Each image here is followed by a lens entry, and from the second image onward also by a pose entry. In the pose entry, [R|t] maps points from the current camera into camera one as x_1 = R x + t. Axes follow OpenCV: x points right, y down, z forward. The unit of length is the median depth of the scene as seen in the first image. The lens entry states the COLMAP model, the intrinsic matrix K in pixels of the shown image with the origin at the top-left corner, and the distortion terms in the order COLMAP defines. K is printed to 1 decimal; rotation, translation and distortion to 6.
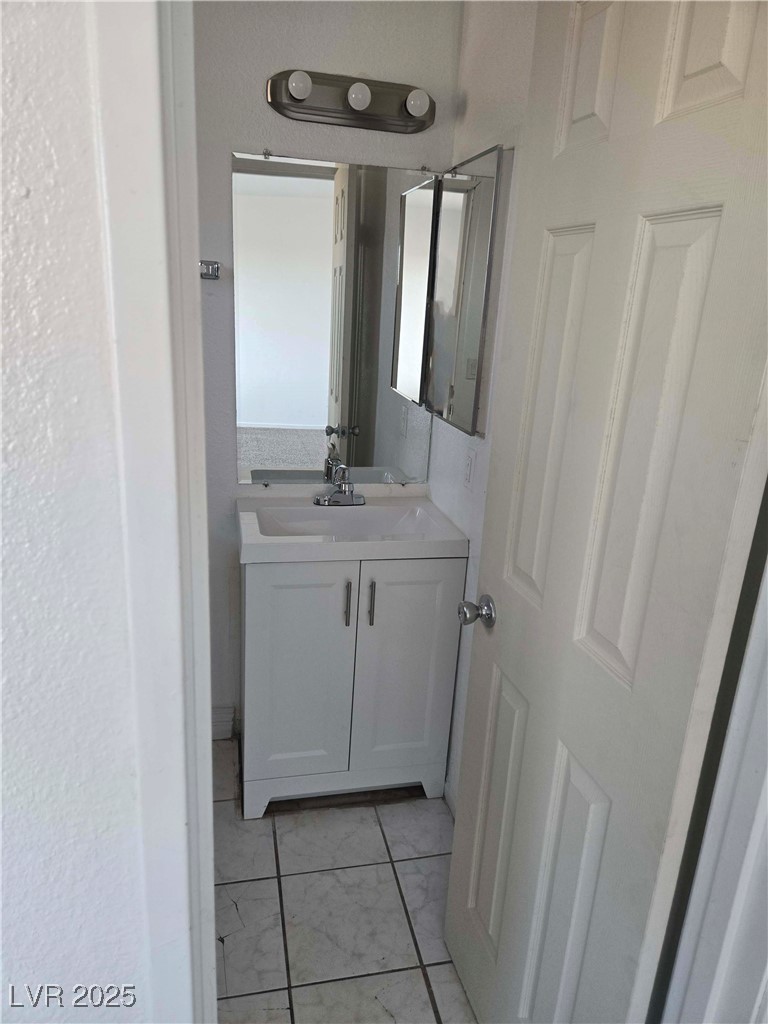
lens RADIAL K [[682.6, 0, 385.2], [0, 682.6, 514.8], [0, 0, 1]] dist [0.073964, -0.062901]
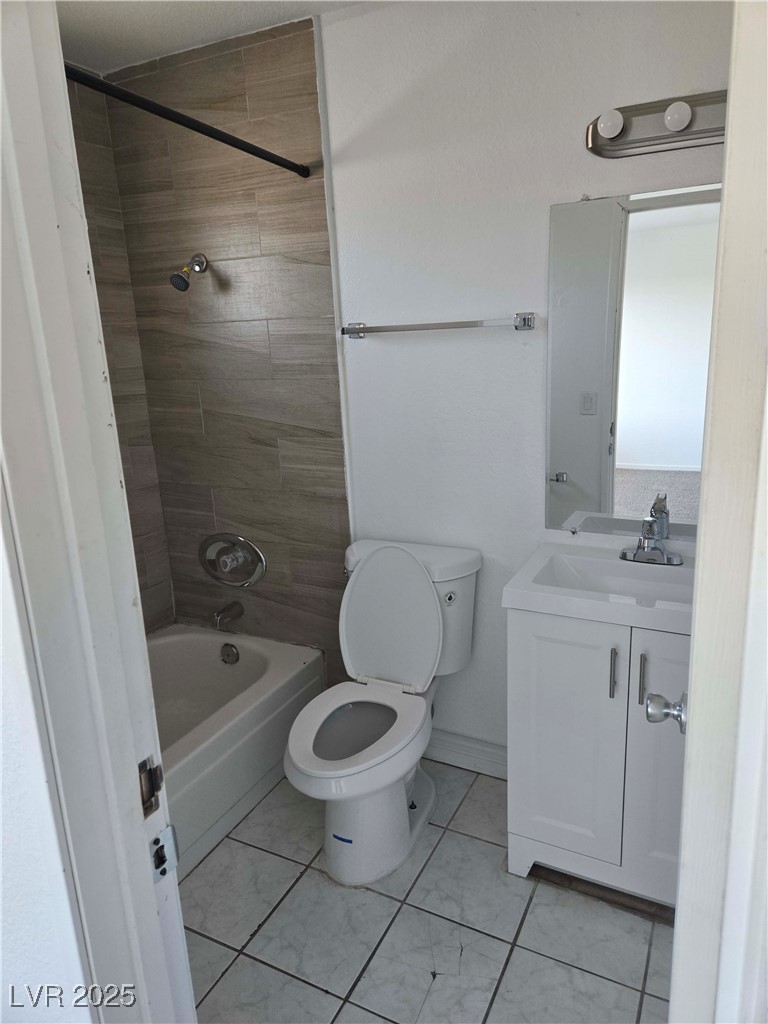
lens RADIAL K [[682.6, 0, 386.4], [0, 682.6, 509.4], [0, 0, 1]] dist [0.073964, -0.062901]
pose [[0.773518, 0.075704, -0.629237, 0.243462], [-0.116004, 0.992979, -0.023136, -0.024089], [0.623068, 0.090890, 0.776869, 0.089852]]
